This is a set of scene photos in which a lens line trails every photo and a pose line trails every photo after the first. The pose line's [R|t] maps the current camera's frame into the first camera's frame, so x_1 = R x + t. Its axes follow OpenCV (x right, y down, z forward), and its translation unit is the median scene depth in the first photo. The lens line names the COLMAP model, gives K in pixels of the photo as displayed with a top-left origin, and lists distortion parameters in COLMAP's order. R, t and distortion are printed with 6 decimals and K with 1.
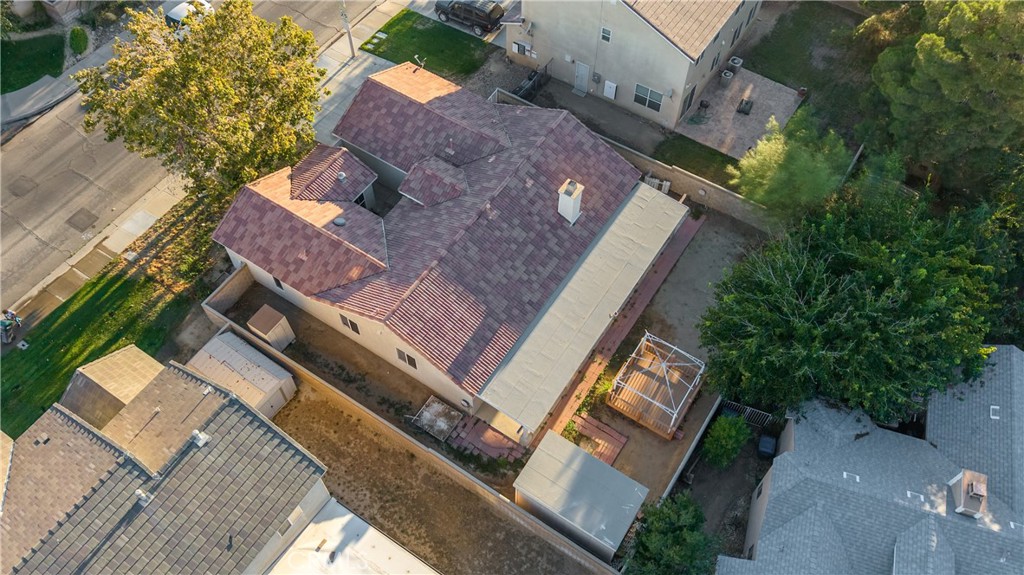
lens RADIAL K [[782.0, 0, 497.5], [0, 782.0, 287.2], [0, 0, 1]] dist [0.080597, -0.131348]
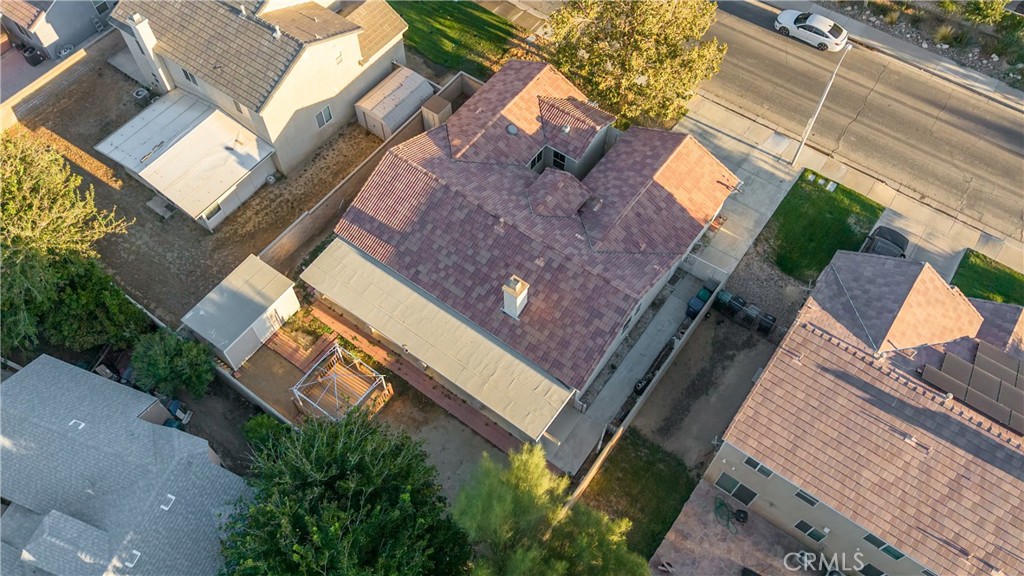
lens RADIAL K [[772.0, 0, 512.0], [0, 772.0, 288.0], [0, 0, 1]] dist [0.064081, -0.086341]
pose [[-0.043127, 0.854976, -0.516871, 0.563126], [-0.831661, 0.255953, 0.492775, -0.565378], [0.553606, 0.451114, 0.700012, 0.312974]]
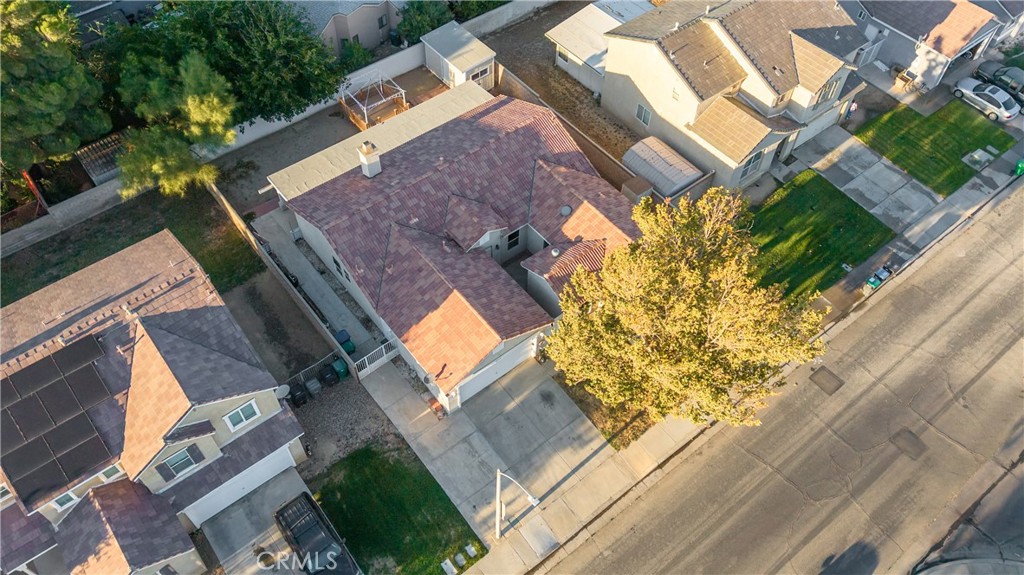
lens RADIAL K [[782.0, 0, 497.5], [0, 782.0, 287.2], [0, 0, 1]] dist [0.080597, -0.131348]
pose [[-0.949420, -0.250111, 0.189858, -0.339632], [0.261514, -0.295115, 0.918976, -1.145465], [-0.173816, 0.922145, 0.345596, 0.717019]]
